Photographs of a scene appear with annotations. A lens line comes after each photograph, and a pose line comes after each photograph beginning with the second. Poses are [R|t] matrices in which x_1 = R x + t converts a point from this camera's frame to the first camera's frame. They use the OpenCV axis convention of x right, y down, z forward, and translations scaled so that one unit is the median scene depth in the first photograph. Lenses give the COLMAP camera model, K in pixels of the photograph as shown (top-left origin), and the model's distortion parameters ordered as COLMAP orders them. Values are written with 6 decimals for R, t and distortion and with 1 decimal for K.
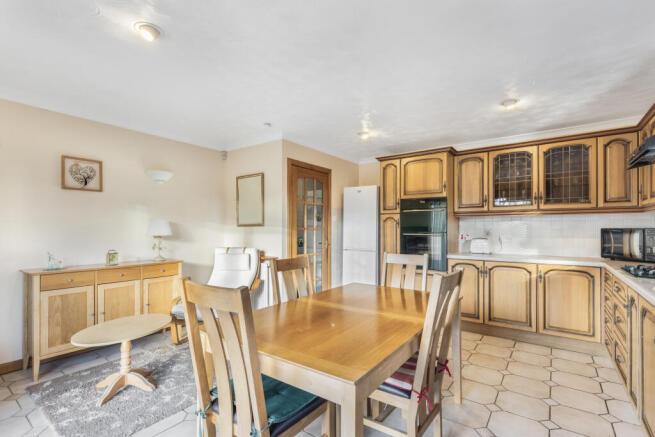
lens RADIAL K [[302.8, 0, 328.5], [0, 302.8, 221.8], [0, 0, 1]] dist [0.001201, -0.000235]
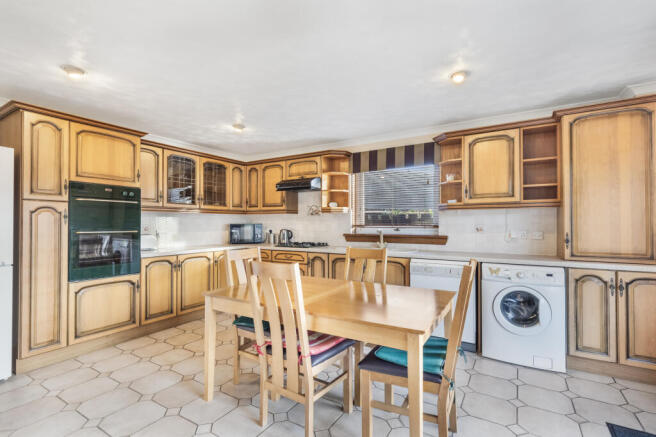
lens RADIAL K [[303.2, 0, 329.0], [0, 303.2, 221.8], [0, 0, 1]] dist [0.001201, -0.000235]
pose [[-0.084780, 0.005967, 0.996382, -0.571403], [-0.019702, 0.999777, -0.007663, 0.011711], [-0.996205, -0.020280, -0.084643, 0.571906]]
